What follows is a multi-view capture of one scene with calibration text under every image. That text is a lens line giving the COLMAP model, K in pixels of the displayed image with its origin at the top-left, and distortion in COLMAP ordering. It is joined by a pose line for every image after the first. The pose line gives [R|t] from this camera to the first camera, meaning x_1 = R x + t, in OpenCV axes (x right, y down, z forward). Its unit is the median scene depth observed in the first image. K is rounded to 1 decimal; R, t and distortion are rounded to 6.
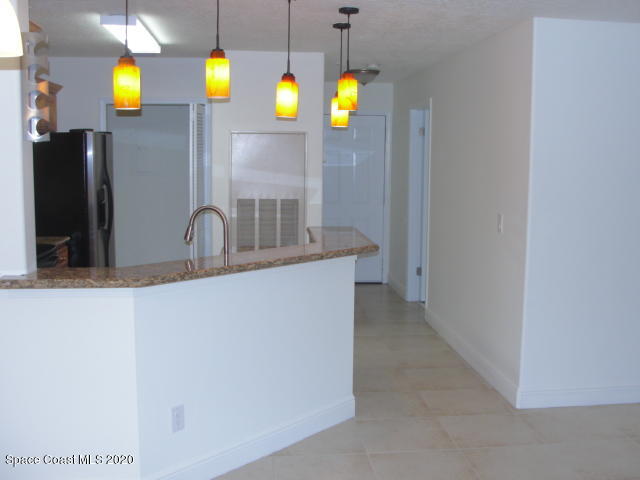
lens RADIAL K [[738.8, 0, 320.0], [0, 738.8, 240.0], [0, 0, 1]] dist [-0.129528, 0.003719]
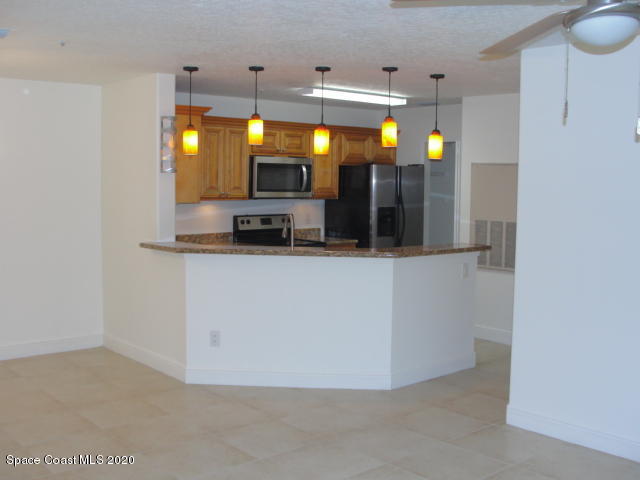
lens RADIAL K [[738.8, 0, 320.0], [0, 738.8, 240.0], [0, 0, 1]] dist [-0.129528, 0.003719]
pose [[0.562579, 0.064525, -0.824222, 0.801693], [-0.100981, 0.994848, 0.008958, -0.009971], [0.820554, 0.078191, 0.566196, 0.141641]]
